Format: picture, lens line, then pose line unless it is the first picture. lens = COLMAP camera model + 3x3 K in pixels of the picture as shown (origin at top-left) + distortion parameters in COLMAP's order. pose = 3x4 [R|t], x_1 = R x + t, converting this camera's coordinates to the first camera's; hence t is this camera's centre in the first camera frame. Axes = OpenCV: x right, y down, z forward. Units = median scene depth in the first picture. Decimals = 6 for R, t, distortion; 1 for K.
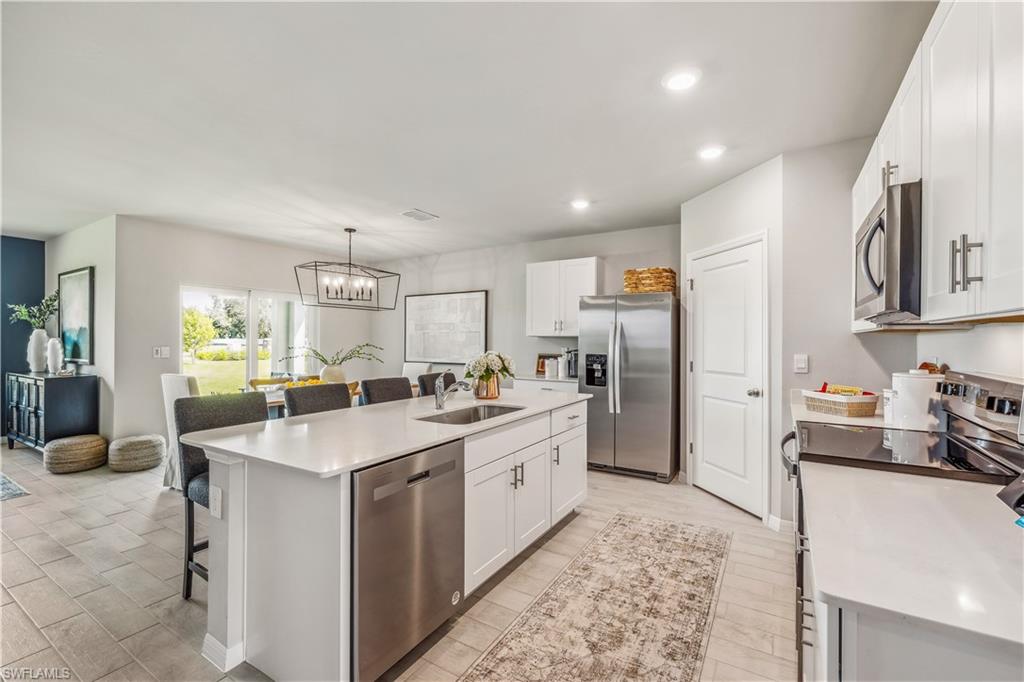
lens RADIAL K [[442.7, 0, 514.3], [0, 442.7, 339.6], [0, 0, 1]] dist [-0.001566, 0.000943]
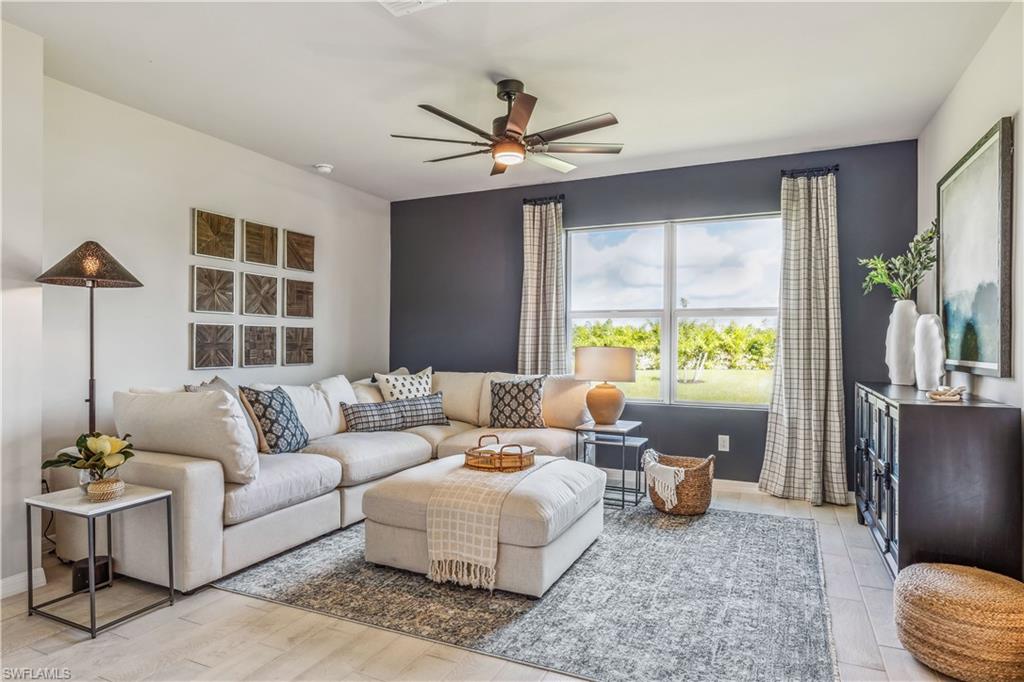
lens RADIAL K [[583.4, 0, 503.0], [0, 583.4, 342.8], [0, 0, 1]] dist [0.001240, -0.000335]
pose [[0.109891, -0.000576, -0.993943, -0.486560], [-0.001255, 0.999999, -0.000718, 0.026746], [0.993943, 0.001326, 0.109890, 0.496377]]
